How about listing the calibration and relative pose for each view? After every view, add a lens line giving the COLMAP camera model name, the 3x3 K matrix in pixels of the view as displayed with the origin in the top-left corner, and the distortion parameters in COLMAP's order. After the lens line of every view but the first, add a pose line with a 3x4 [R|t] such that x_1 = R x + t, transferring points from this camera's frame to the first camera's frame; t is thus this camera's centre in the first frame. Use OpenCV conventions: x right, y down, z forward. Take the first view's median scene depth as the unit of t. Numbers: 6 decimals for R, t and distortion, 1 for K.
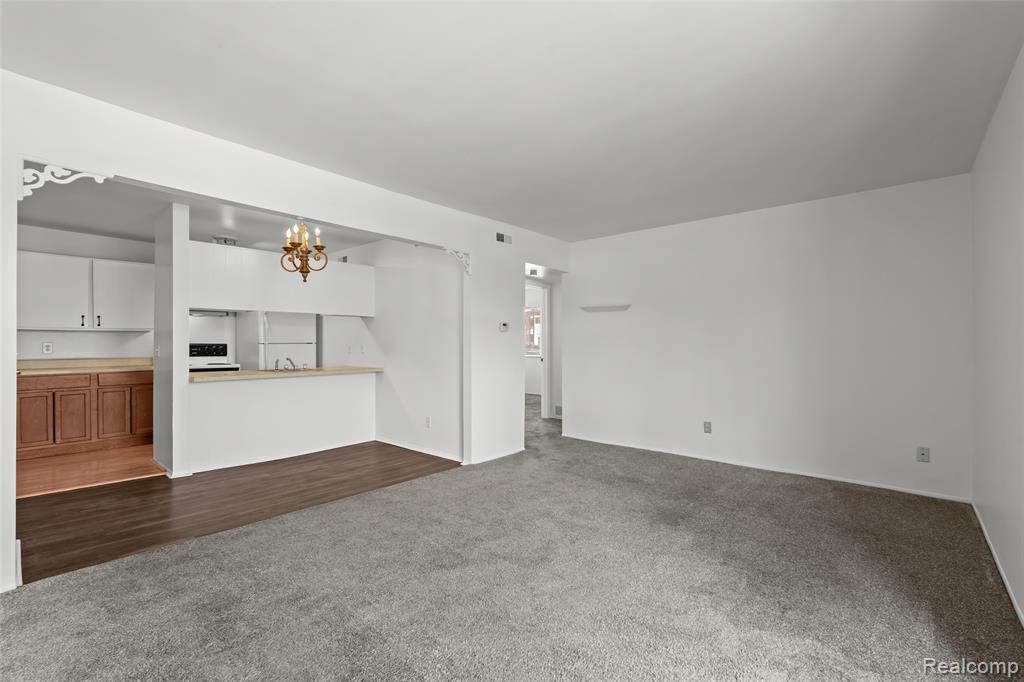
lens RADIAL K [[450.0, 0, 509.9], [0, 450.0, 342.5], [0, 0, 1]] dist [-0.000279, -0.000072]
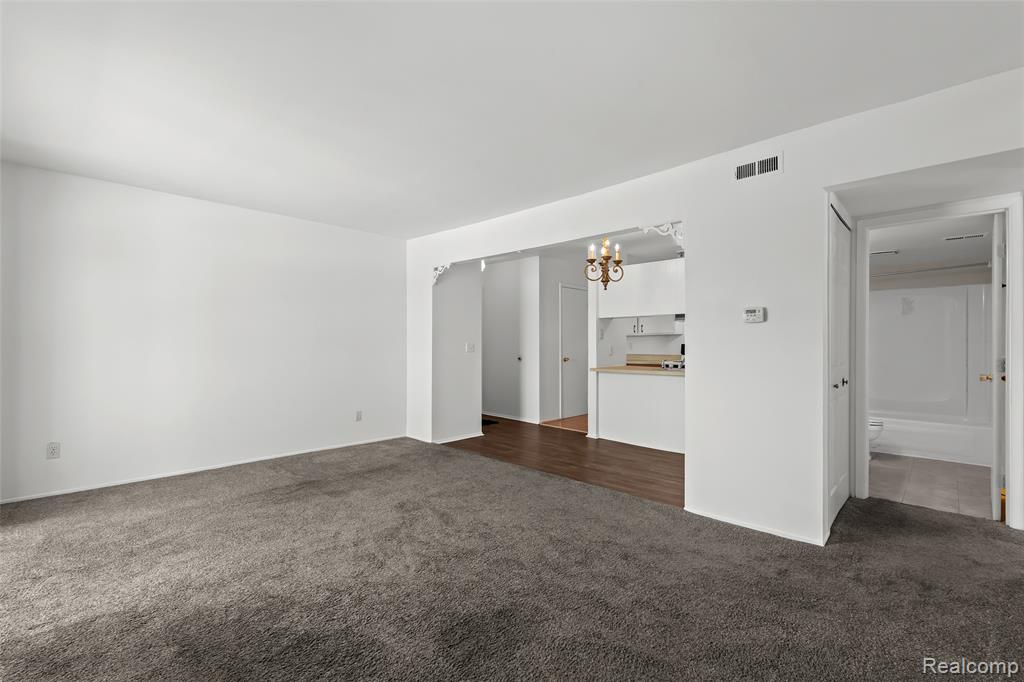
lens RADIAL K [[450.0, 0, 509.9], [0, 450.0, 342.5], [0, 0, 1]] dist [-0.000279, -0.000072]
pose [[-0.050937, -0.007389, -0.998675, 0.762922], [0.000641, 0.999972, -0.007432, 0.008784], [0.998702, -0.001019, -0.050931, 0.883666]]
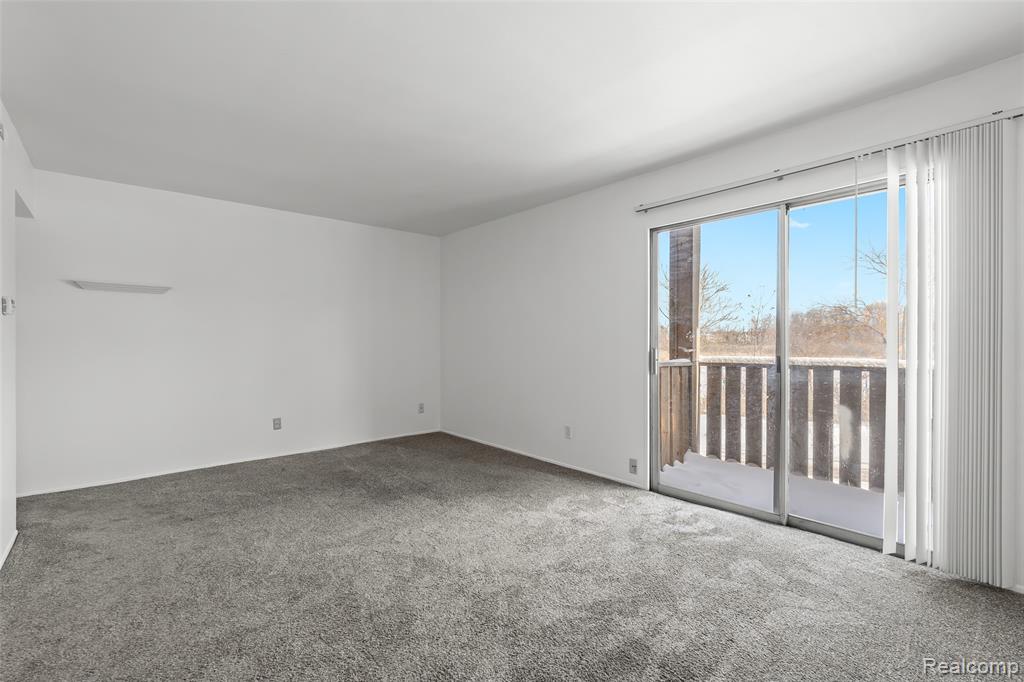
lens RADIAL K [[450.0, 0, 509.9], [0, 450.0, 342.5], [0, 0, 1]] dist [-0.000279, -0.000072]
pose [[0.133508, -0.011277, 0.990984, -0.565009], [-0.001994, 0.999930, 0.011647, -0.000703], [-0.991046, -0.003531, 0.133476, 0.450573]]
